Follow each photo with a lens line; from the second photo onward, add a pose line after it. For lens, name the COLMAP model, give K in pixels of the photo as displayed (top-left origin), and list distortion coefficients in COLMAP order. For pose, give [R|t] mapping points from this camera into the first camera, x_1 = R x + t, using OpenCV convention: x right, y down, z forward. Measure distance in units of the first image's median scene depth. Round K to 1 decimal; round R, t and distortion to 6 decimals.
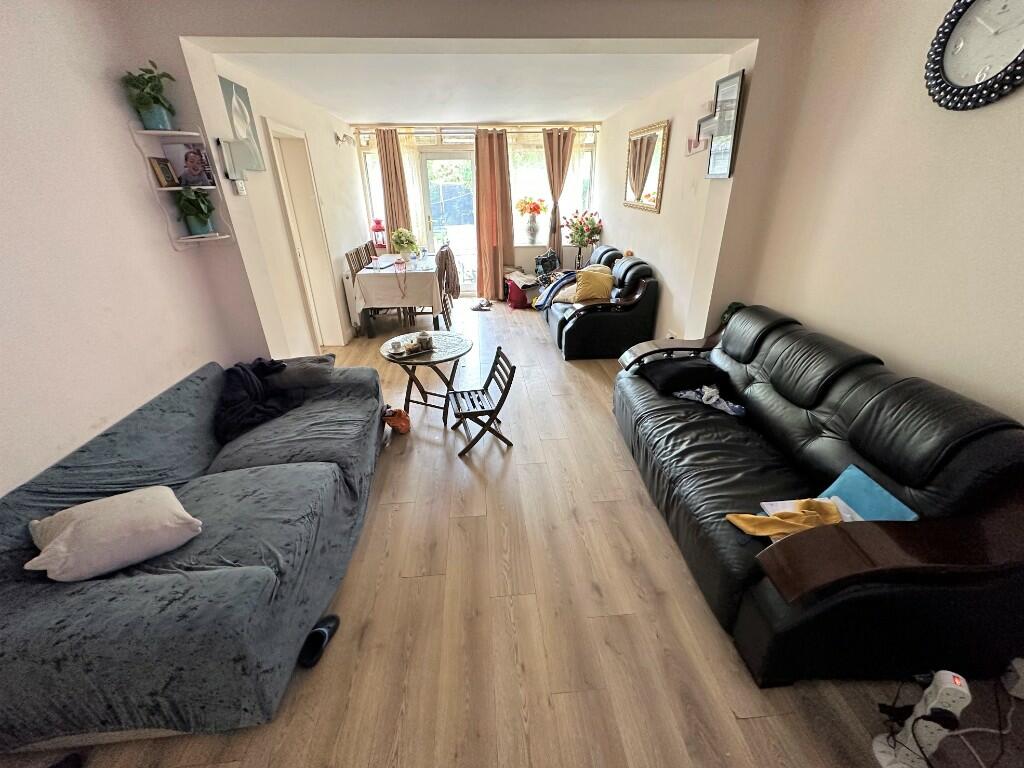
lens RADIAL K [[417.0, 0, 512.0], [0, 417.0, 384.0], [0, 0, 1]] dist [-0.002259, -0.000257]
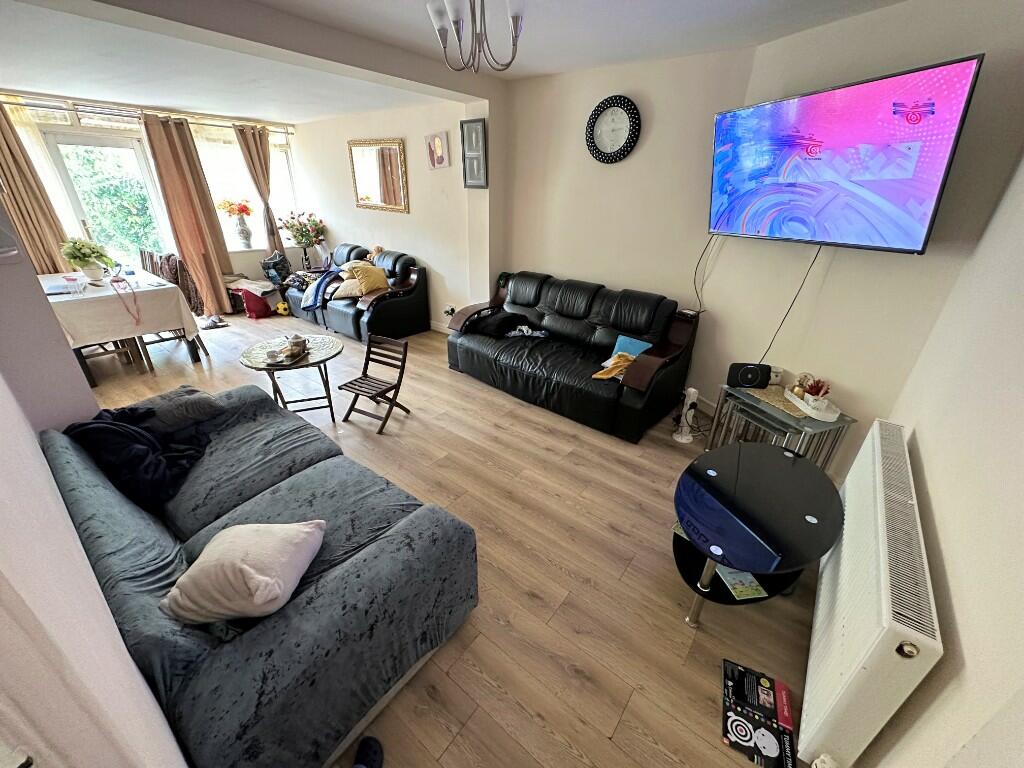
lens RADIAL K [[405.3, 0, 512.0], [0, 405.3, 384.0], [0, 0, 1]] dist [-0.000073, -0.000152]
pose [[0.678457, -0.293066, 0.673653, -0.532870], [0.286488, 0.949930, 0.124727, 0.011832], [-0.676477, 0.108371, 0.728447, -0.037991]]
